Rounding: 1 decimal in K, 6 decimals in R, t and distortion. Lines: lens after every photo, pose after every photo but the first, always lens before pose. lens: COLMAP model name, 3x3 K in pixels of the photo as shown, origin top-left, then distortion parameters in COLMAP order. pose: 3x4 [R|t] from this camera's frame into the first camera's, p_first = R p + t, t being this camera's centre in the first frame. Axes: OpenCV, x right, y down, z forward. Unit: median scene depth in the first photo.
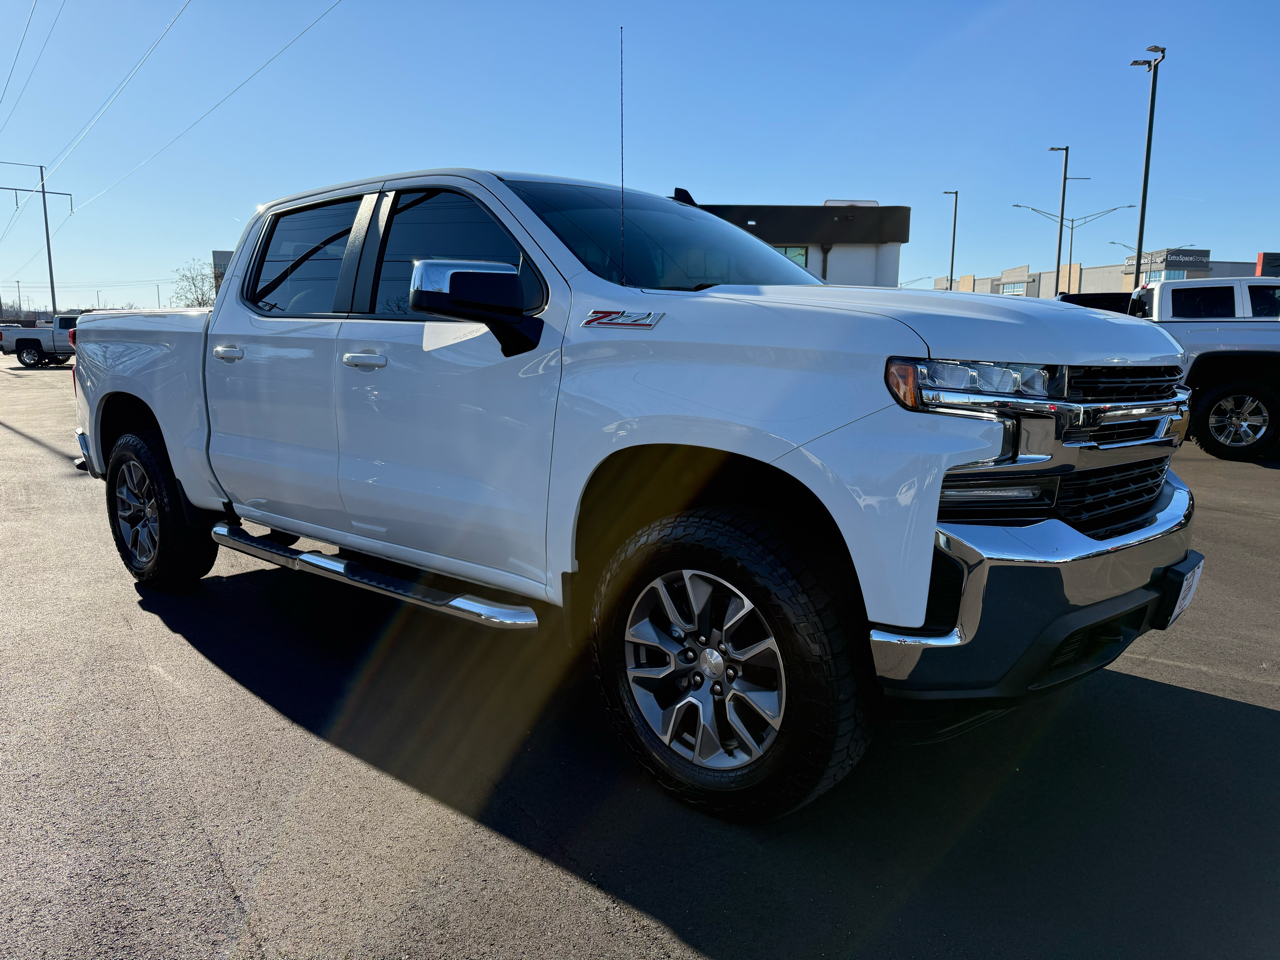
lens RADIAL K [[898.4, 0, 639.6], [0, 898.4, 480.1], [0, 0, 1]] dist [0.046807, -0.052620]
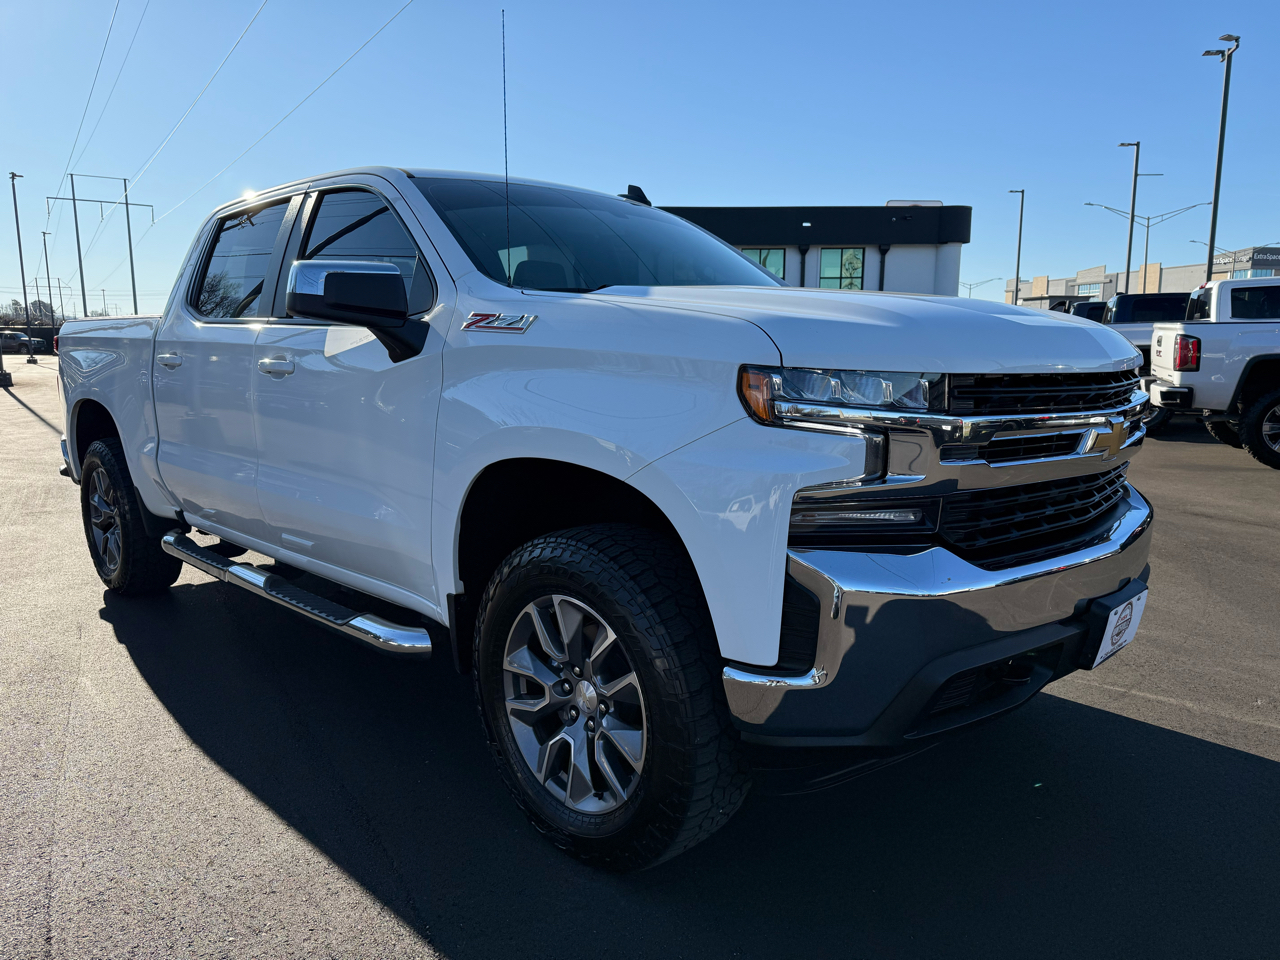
lens RADIAL K [[898.4, 0, 646.7], [0, 898.4, 484.3], [0, 0, 1]] dist [0.046807, -0.052620]
pose [[0.997917, 0.006381, -0.064191, 0.162904], [-0.006380, 0.999980, 0.000225, -0.011339], [0.064191, 0.000185, 0.997938, 0.069131]]
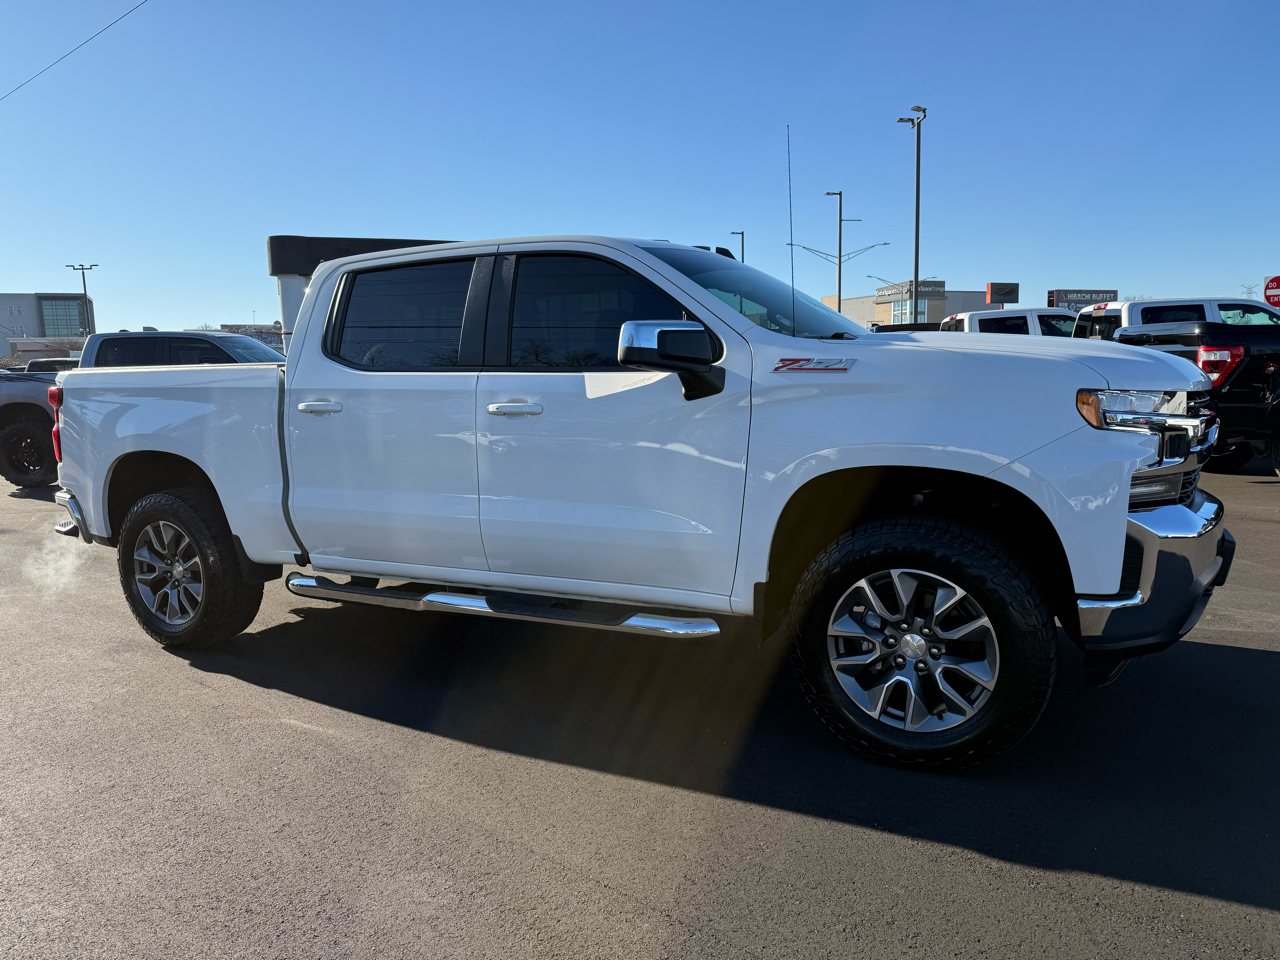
lens RADIAL K [[898.4, 0, 633.7], [0, 898.4, 474.8], [0, 0, 1]] dist [0.046807, -0.052620]
pose [[0.973583, -0.056983, 0.221108, -0.441543], [0.065992, 0.997255, -0.033565, -0.007573], [-0.218588, 0.047270, 0.974672, -0.092069]]
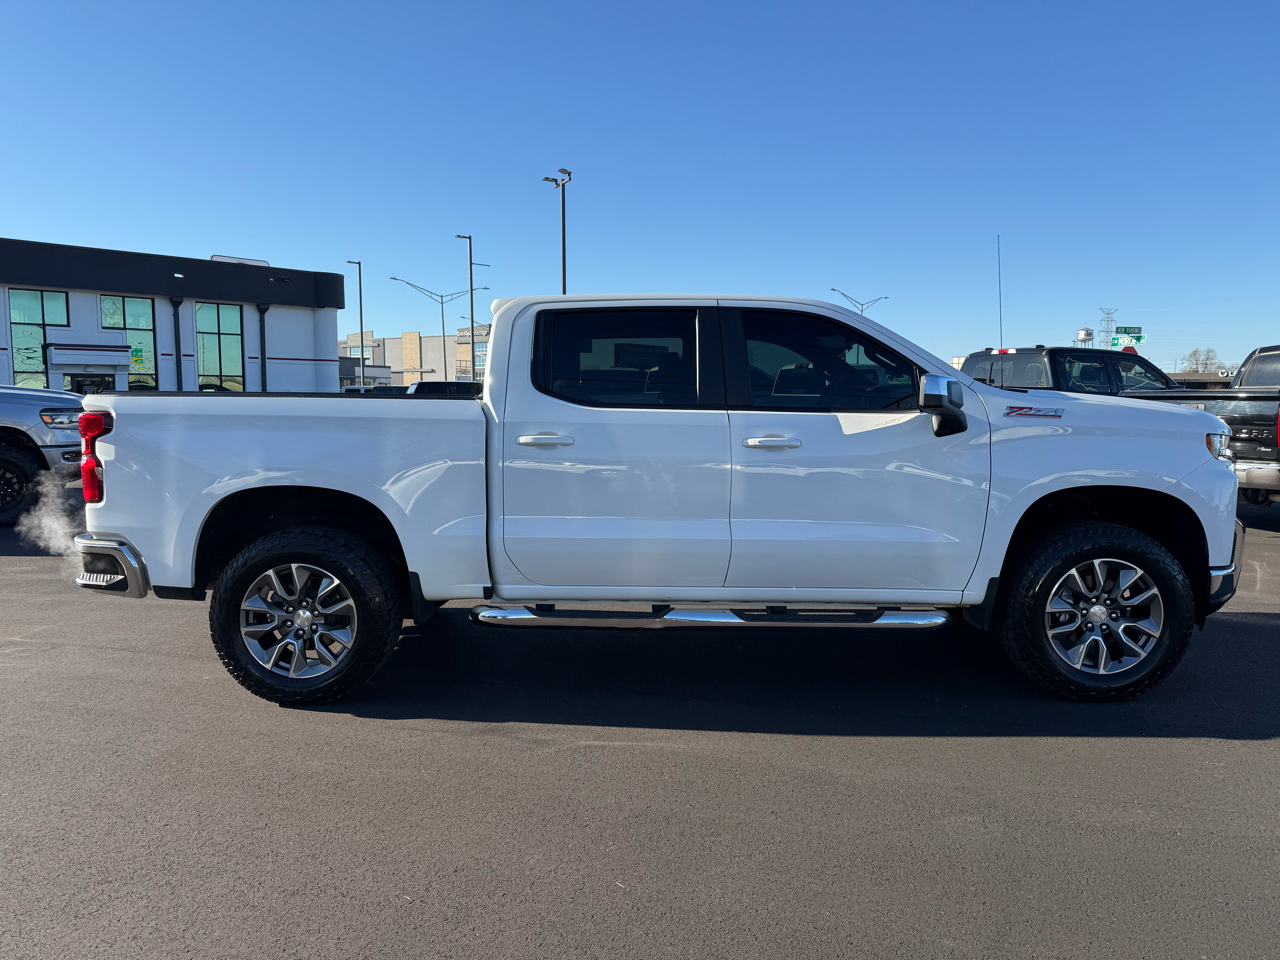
lens RADIAL K [[898.4, 0, 633.6], [0, 898.4, 486.8], [0, 0, 1]] dist [0.046807, -0.052620]
pose [[0.763969, -0.062483, 0.642221, -1.365493], [0.099161, 0.994846, -0.021169, -0.069542], [-0.637588, 0.079855, 0.766228, 0.186904]]
